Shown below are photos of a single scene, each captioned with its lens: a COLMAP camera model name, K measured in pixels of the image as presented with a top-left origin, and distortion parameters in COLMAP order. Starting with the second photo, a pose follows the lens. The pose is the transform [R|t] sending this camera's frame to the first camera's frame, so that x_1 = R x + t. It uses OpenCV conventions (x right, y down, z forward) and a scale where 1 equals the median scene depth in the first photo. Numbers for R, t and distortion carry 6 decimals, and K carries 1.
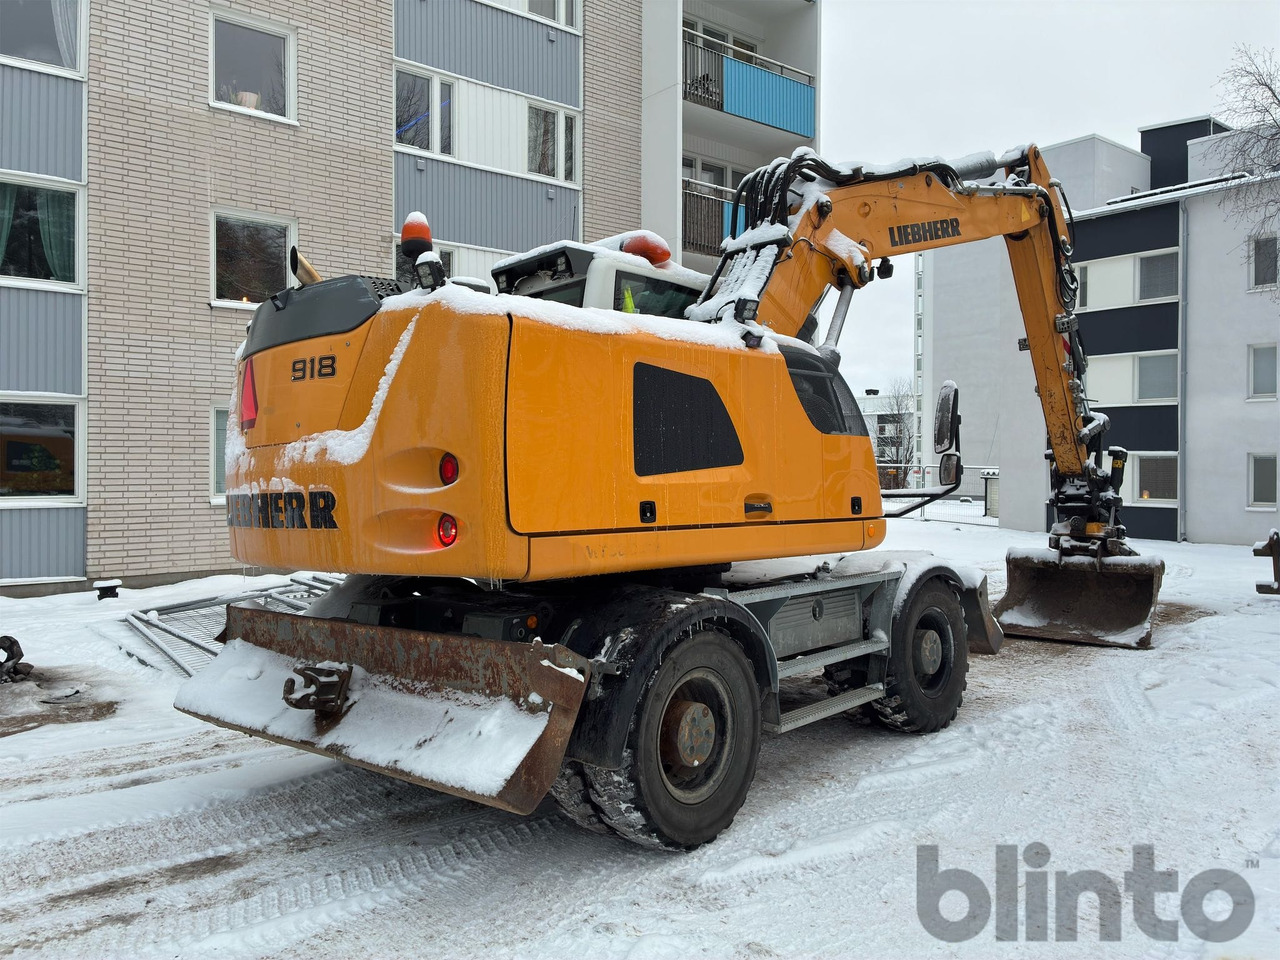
lens RADIAL K [[964.8, 0, 649.5], [0, 964.8, 468.6], [0, 0, 1]] dist [0.057319, -0.056697]
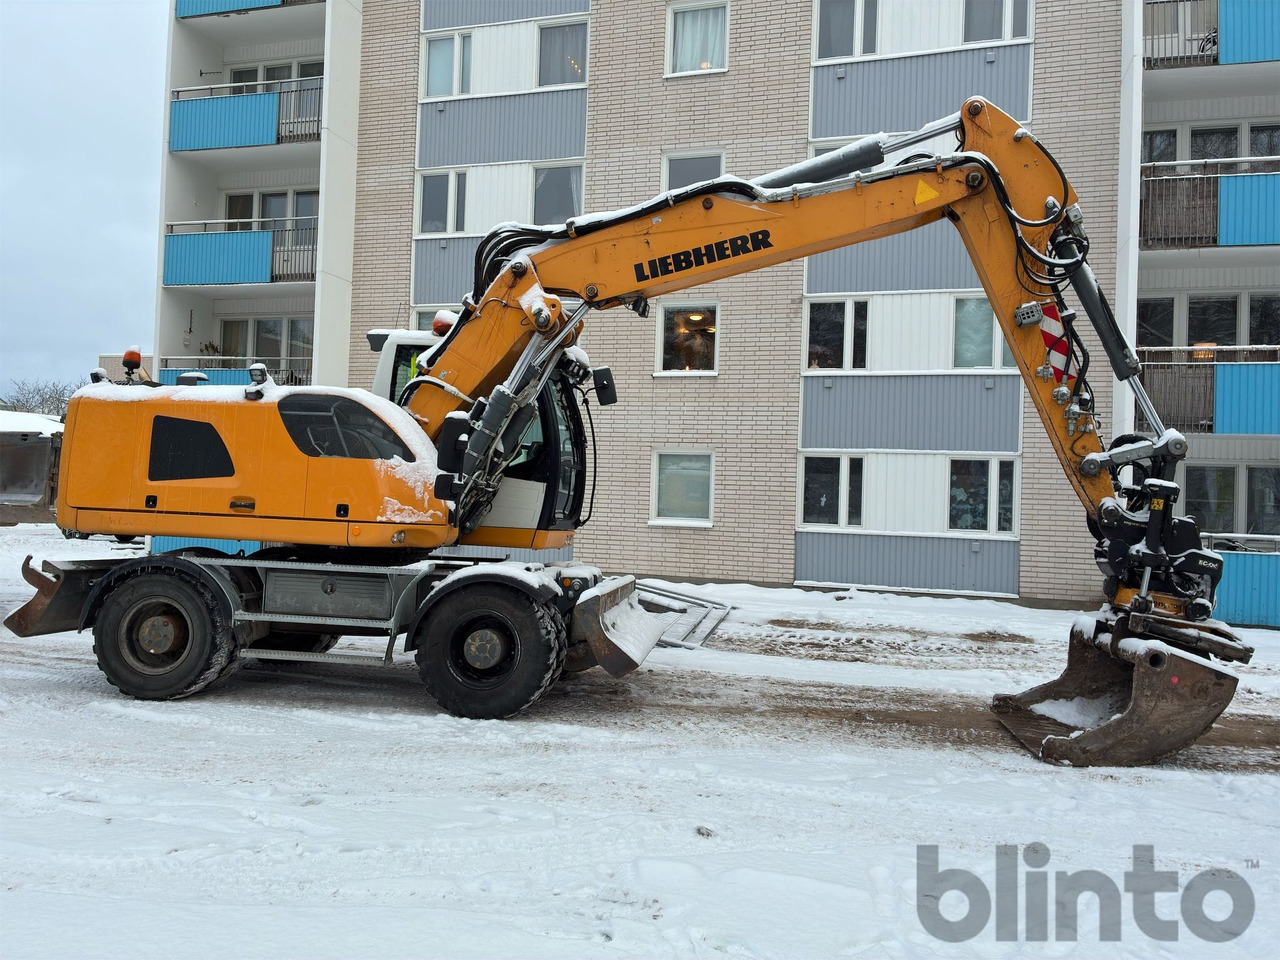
lens RADIAL K [[964.8, 0, 629.1], [0, 964.8, 476.6], [0, 0, 1]] dist [0.057319, -0.056697]
pose [[0.567341, -0.000032, -0.823483, 1.101544], [-0.035126, 0.999089, -0.024239, 0.007193], [0.822733, 0.042678, 0.566823, 0.407656]]
